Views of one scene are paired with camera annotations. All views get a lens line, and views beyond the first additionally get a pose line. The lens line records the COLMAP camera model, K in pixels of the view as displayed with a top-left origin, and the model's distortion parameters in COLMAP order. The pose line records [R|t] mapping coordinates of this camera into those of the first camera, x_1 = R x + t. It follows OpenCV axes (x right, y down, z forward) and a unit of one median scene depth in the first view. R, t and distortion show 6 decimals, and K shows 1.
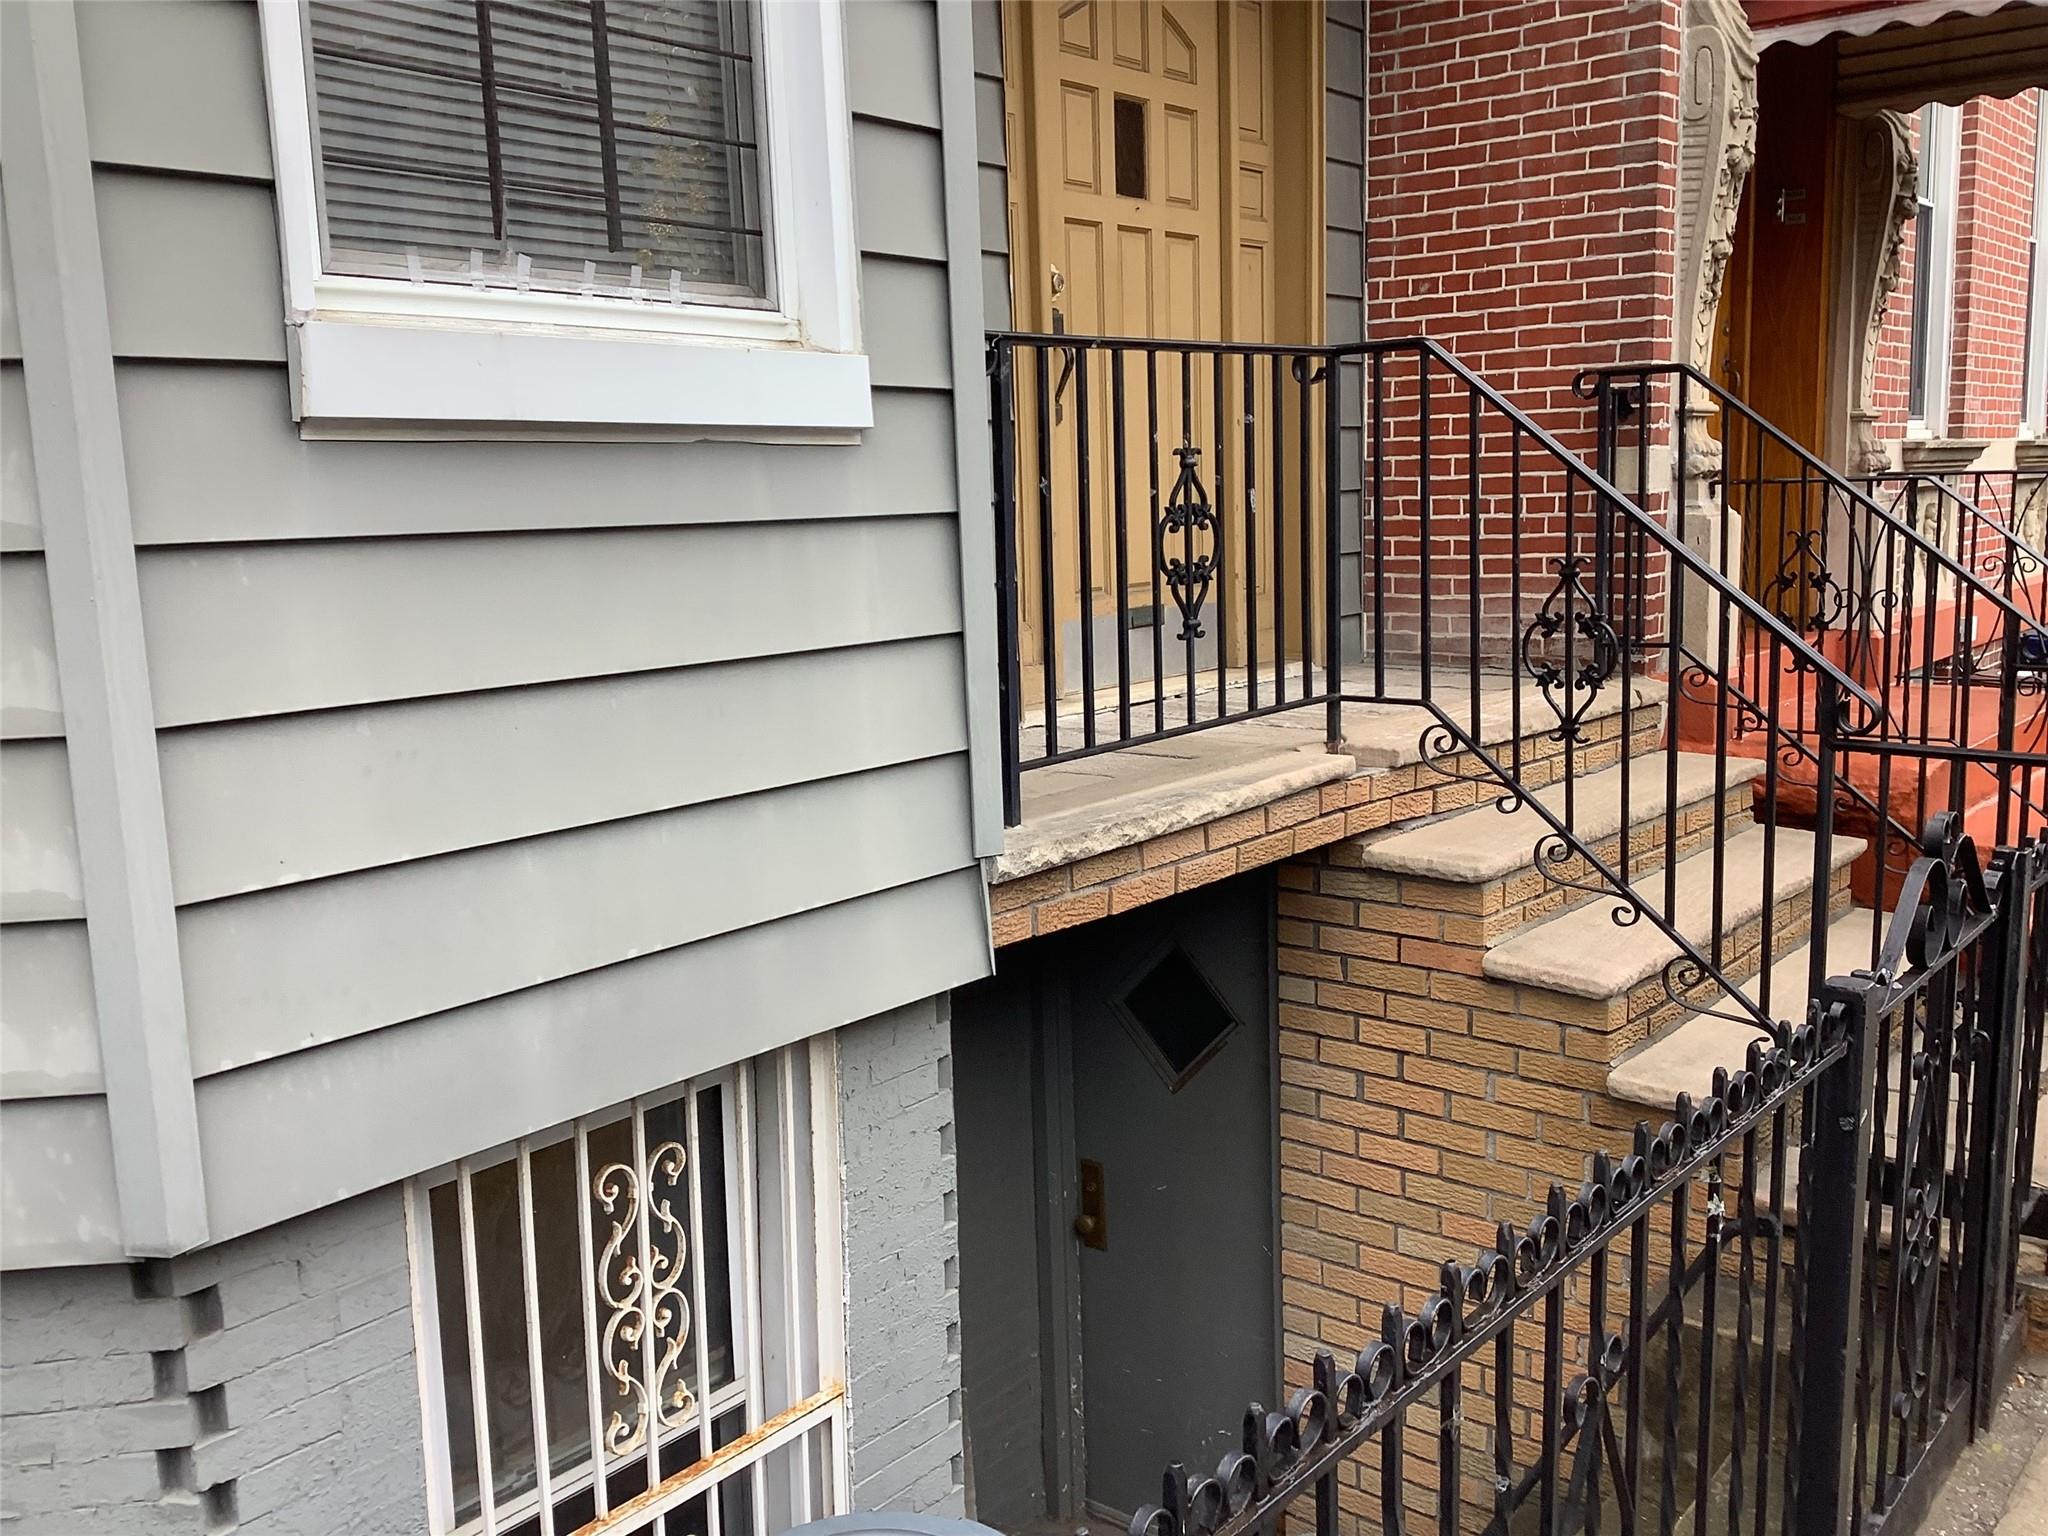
lens RADIAL K [[1845.1, 0, 1024.0], [0, 1845.1, 768.0], [0, 0, 1]] dist [0.127049, -0.240919]
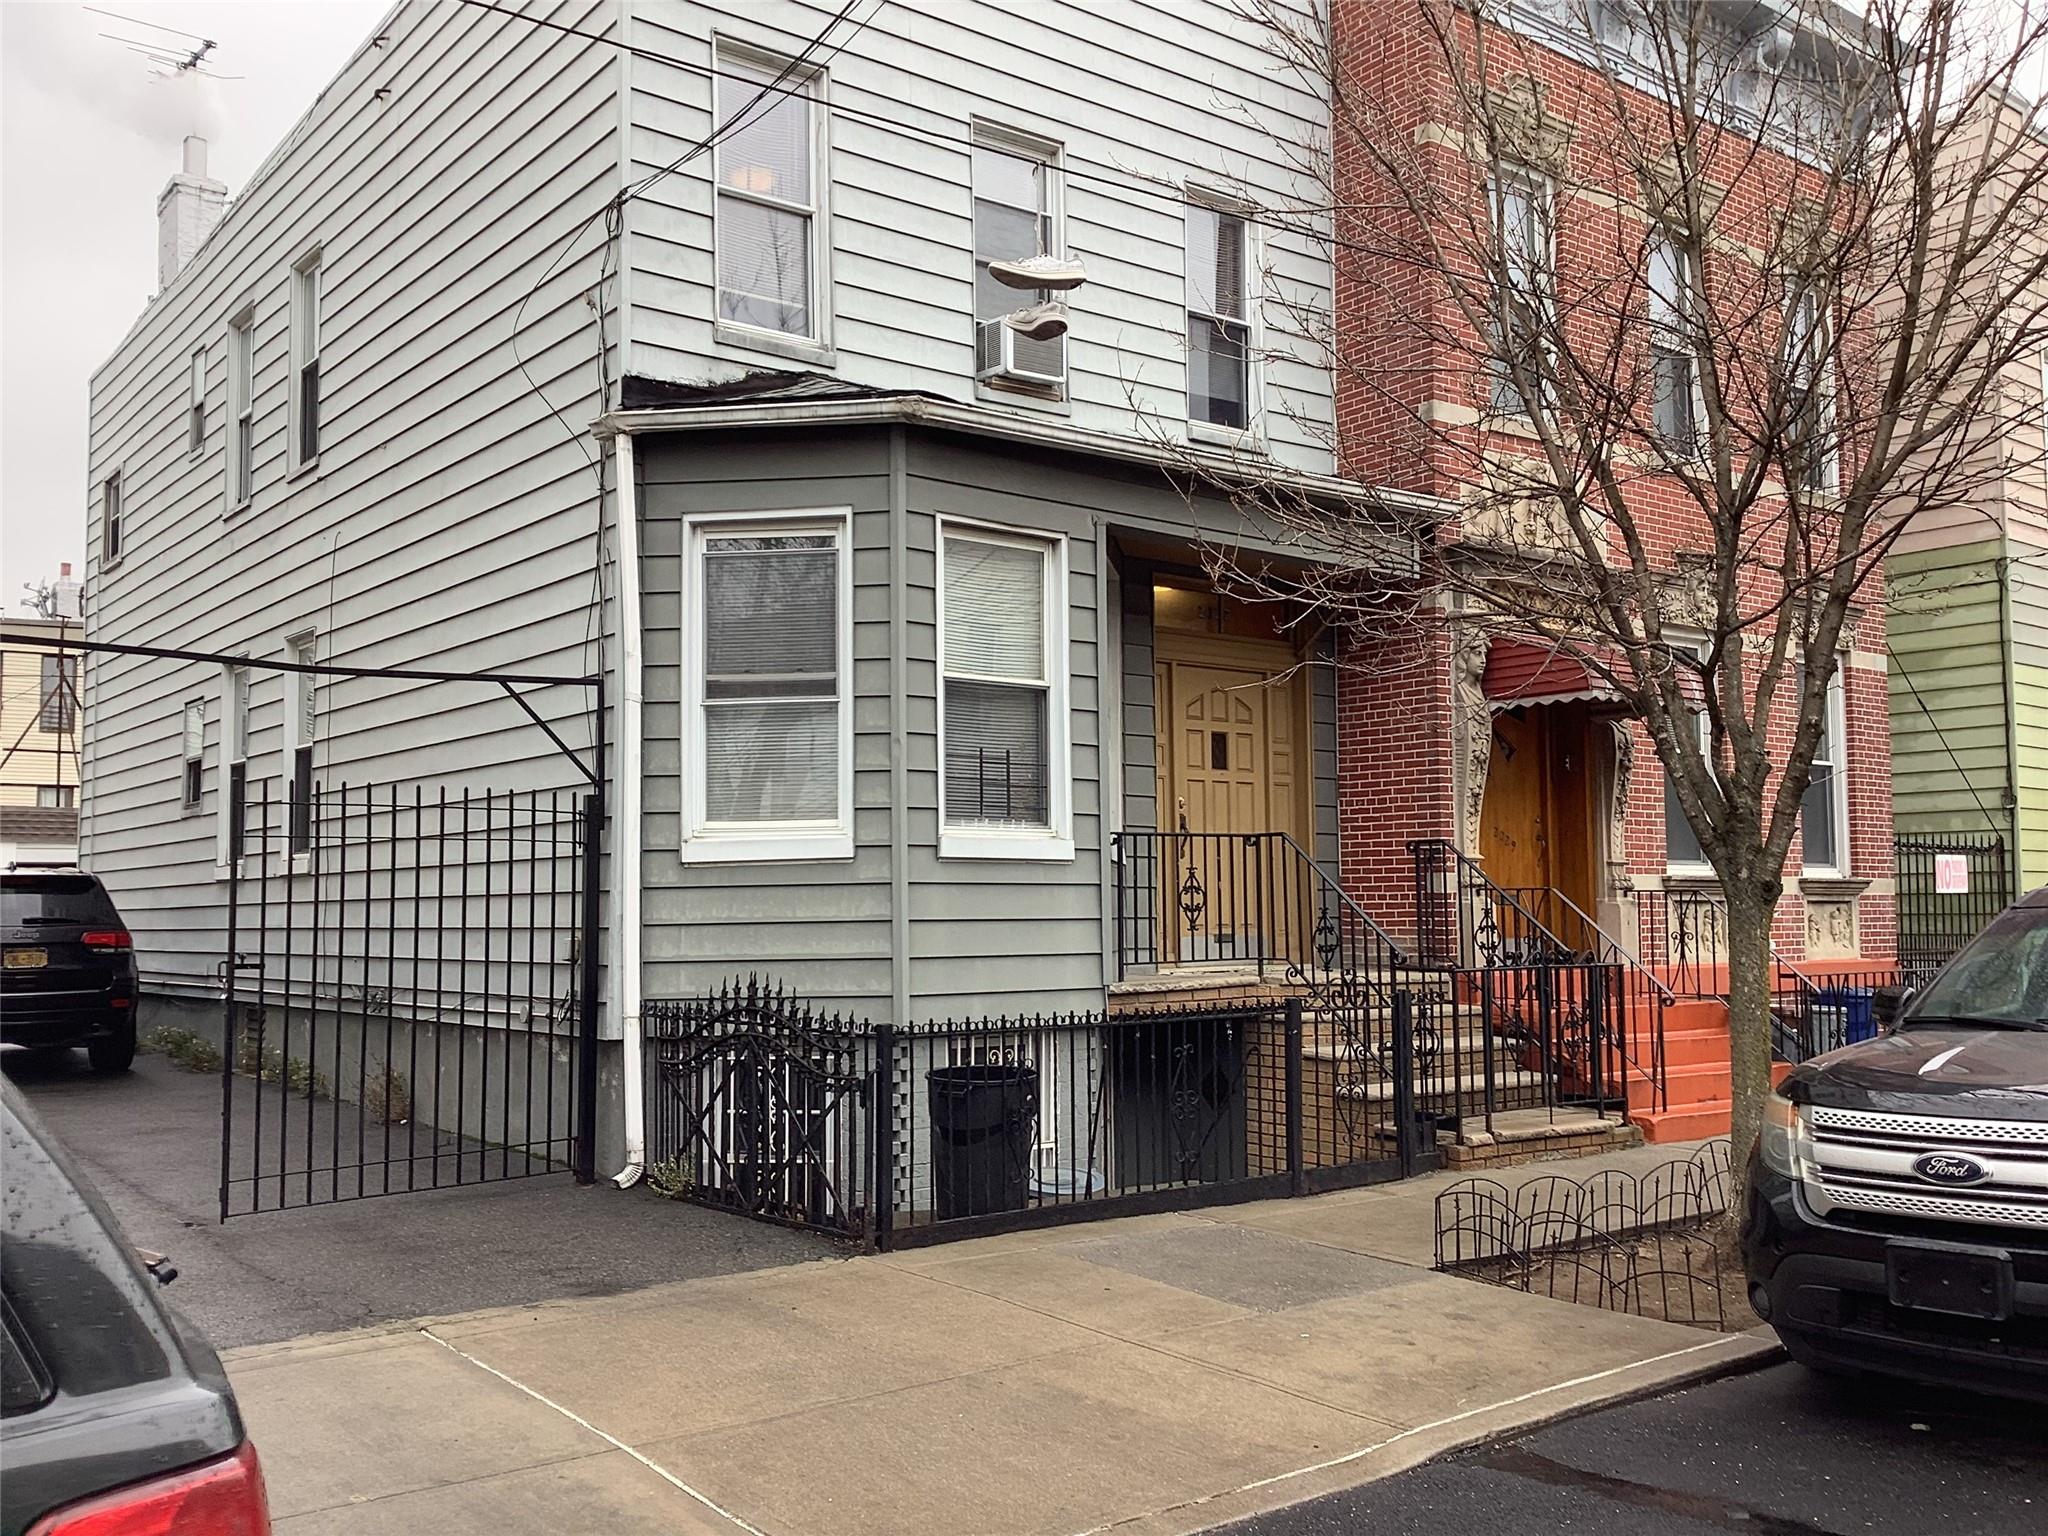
lens RADIAL K [[1855.4, 0, 1024.5], [0, 1855.4, 774.3], [0, 0, 1]] dist [0.128076, -0.249667]
pose [[0.975890, 0.006049, -0.218178, 0.463299], [-0.054282, 0.974934, -0.215770, 0.335570], [0.211404, 0.222411, 0.951757, -1.904233]]
